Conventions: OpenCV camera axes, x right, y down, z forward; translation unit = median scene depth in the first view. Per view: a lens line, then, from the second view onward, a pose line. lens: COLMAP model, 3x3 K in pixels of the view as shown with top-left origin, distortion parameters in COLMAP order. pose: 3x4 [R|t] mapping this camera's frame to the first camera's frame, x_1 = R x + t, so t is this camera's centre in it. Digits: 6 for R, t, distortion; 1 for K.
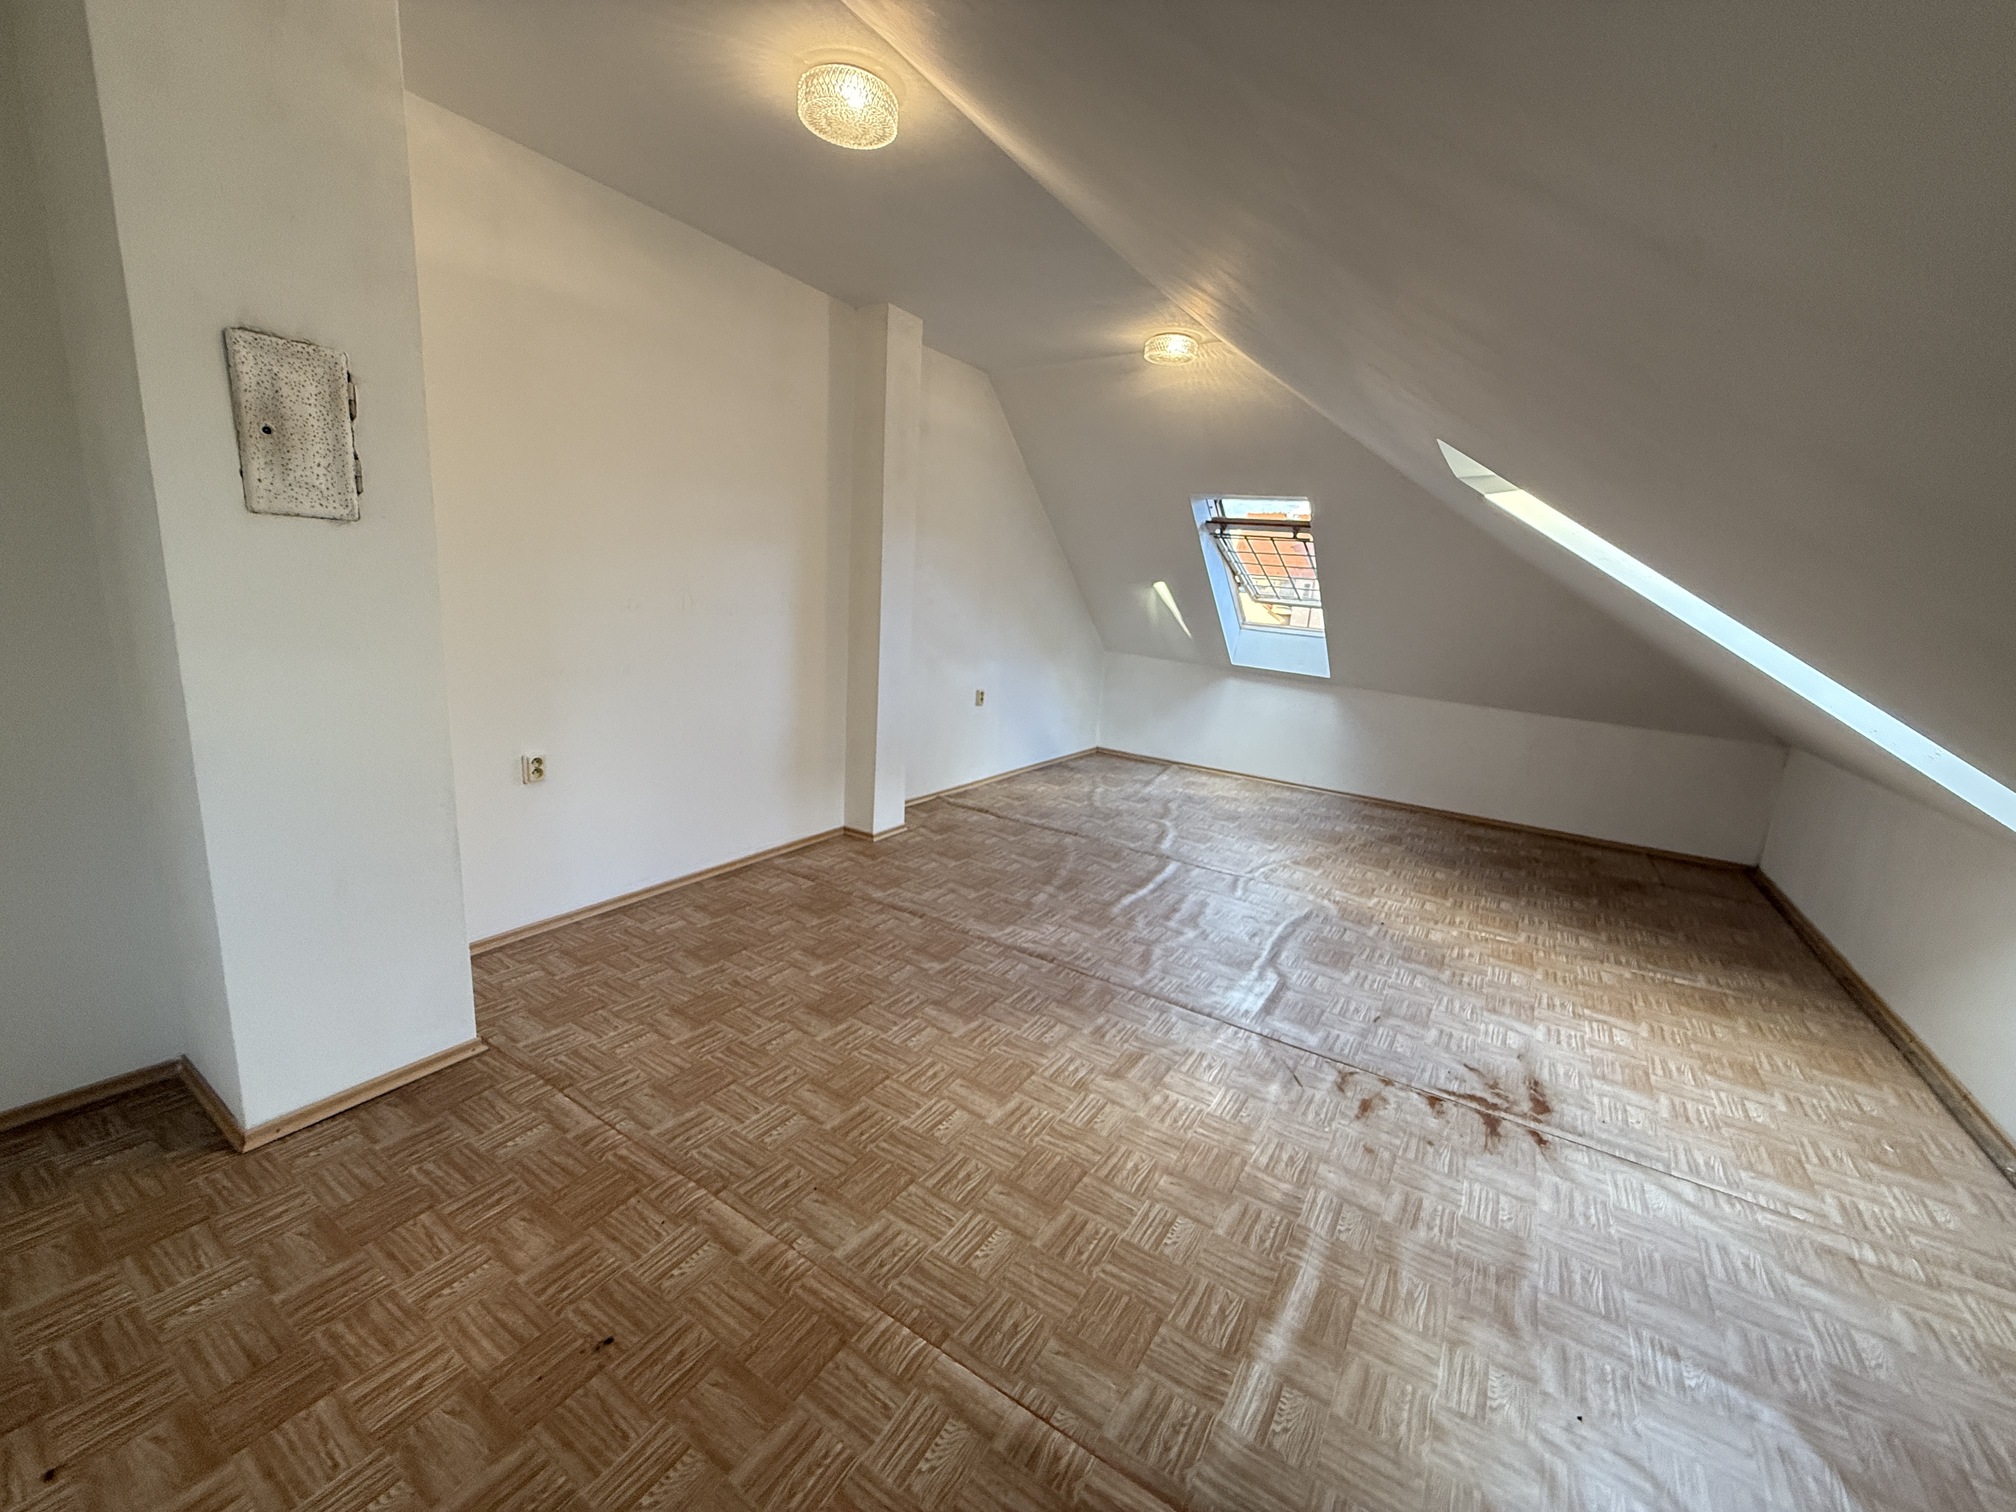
lens RADIAL K [[801.4, 0, 1002.5], [0, 801.4, 750.4], [0, 0, 1]] dist [-0.000629, 0.000082]
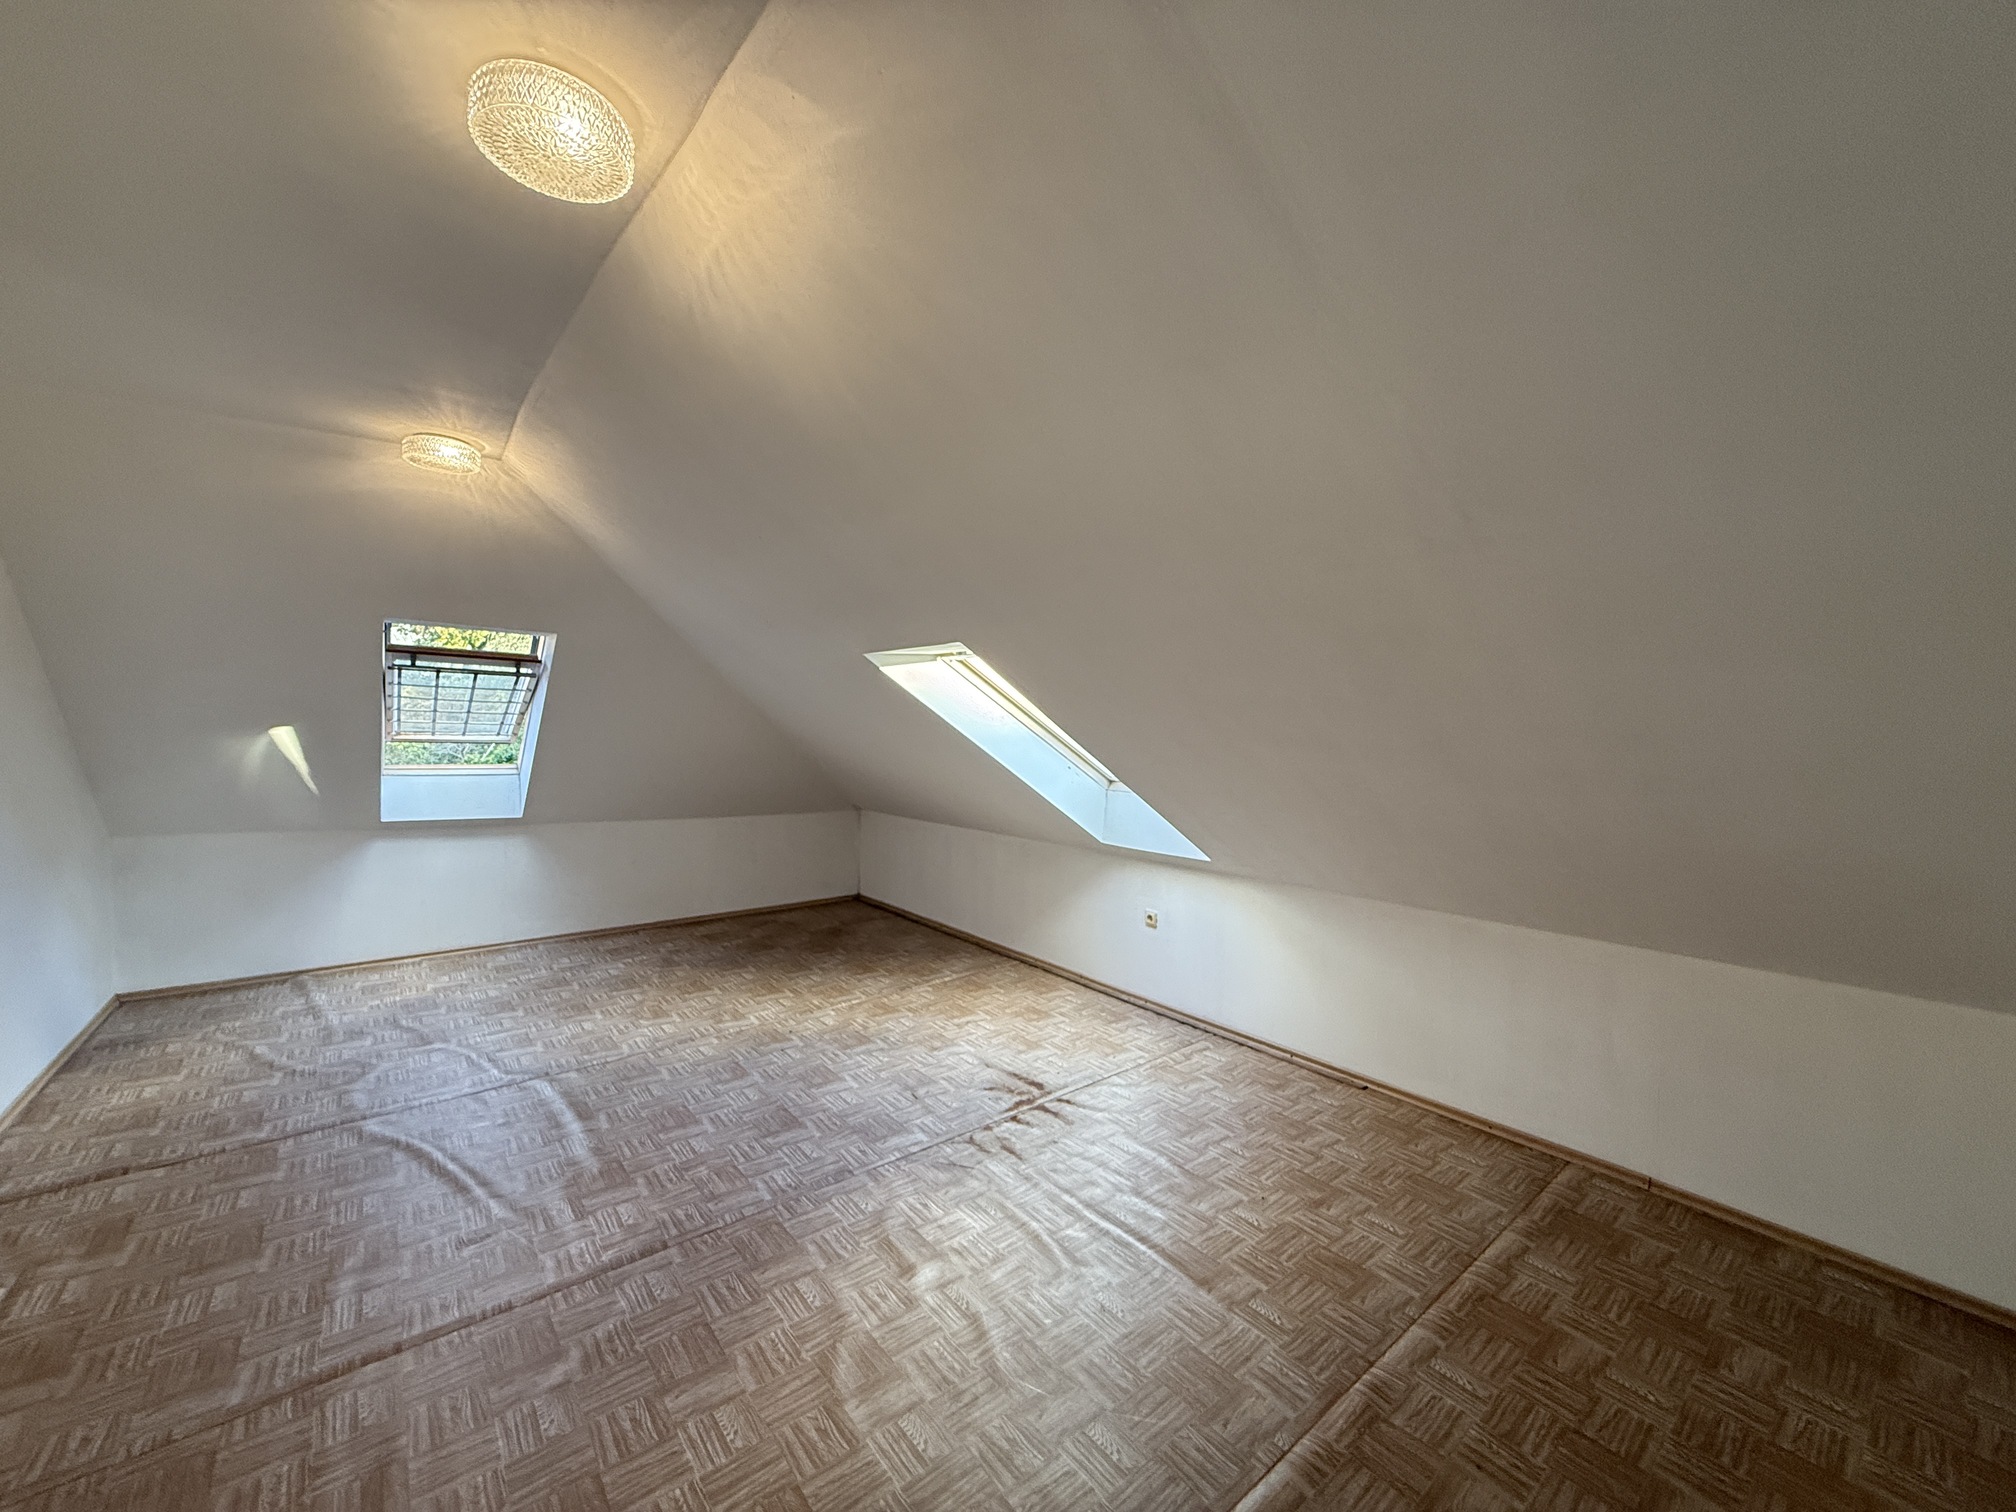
lens RADIAL K [[801.4, 0, 1006.4], [0, 801.4, 751.2], [0, 0, 1]] dist [-0.000629, 0.000082]
pose [[0.313881, -0.096097, 0.944587, -0.515092], [0.198659, 0.979491, 0.033635, -0.164913], [-0.928447, 0.177094, 0.326535, 0.353324]]
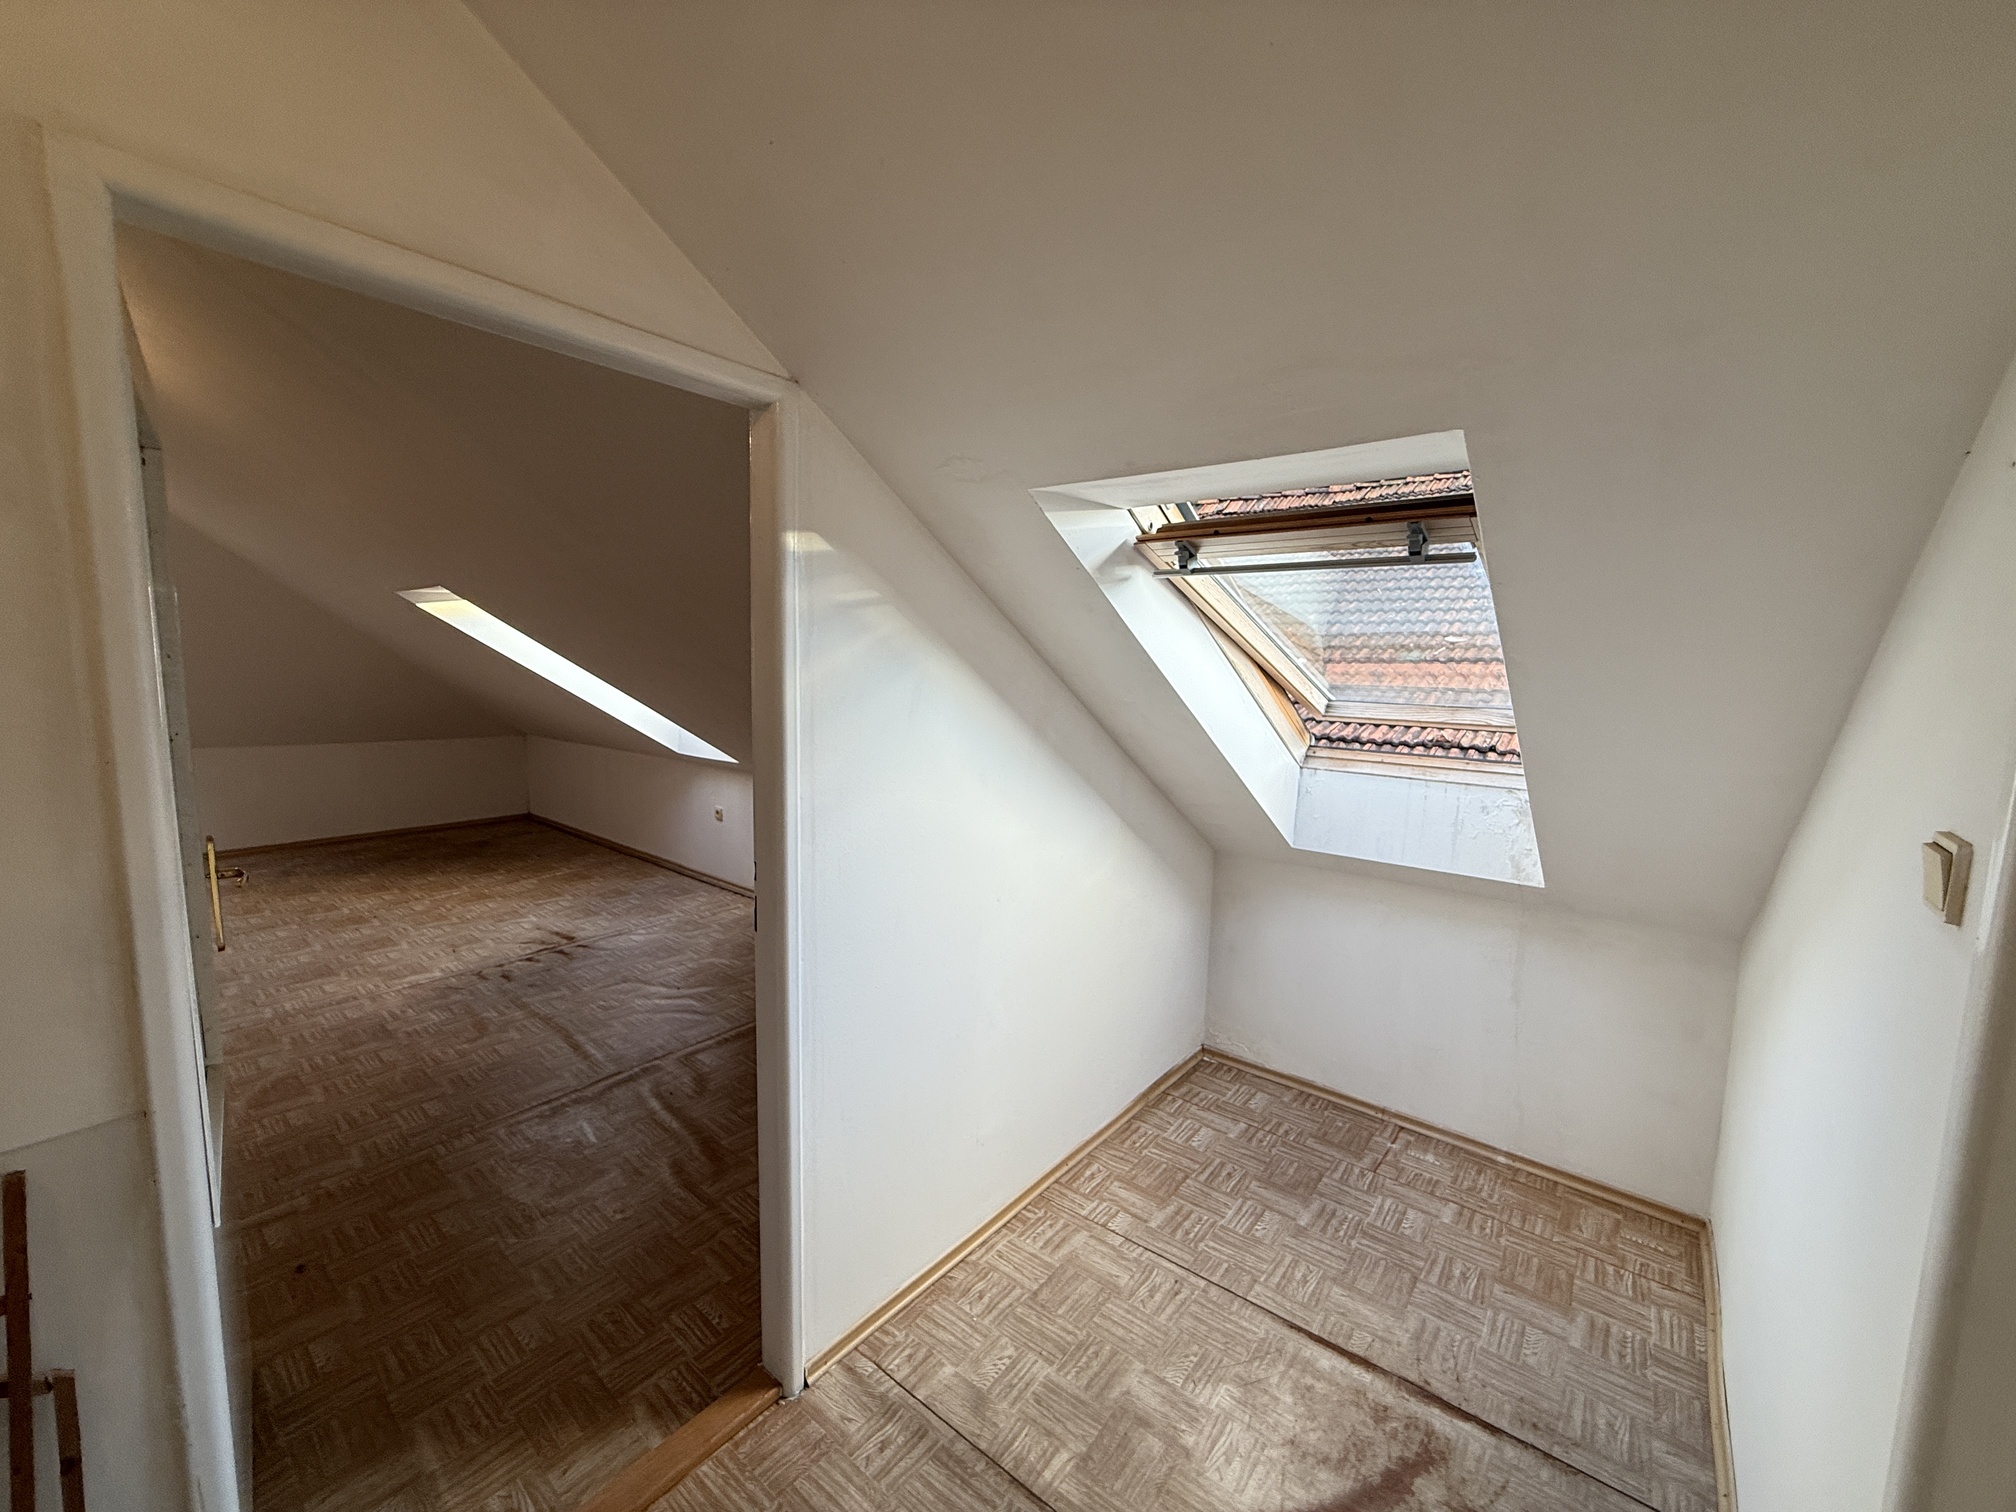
lens RADIAL K [[801.4, 0, 1007.5], [0, 801.4, 753.6], [0, 0, 1]] dist [-0.000629, 0.000082]
pose [[0.115258, -0.178434, 0.977178, -0.732288], [0.189415, 0.969632, 0.154715, -0.052431], [-0.975109, 0.167260, 0.145556, -0.260193]]
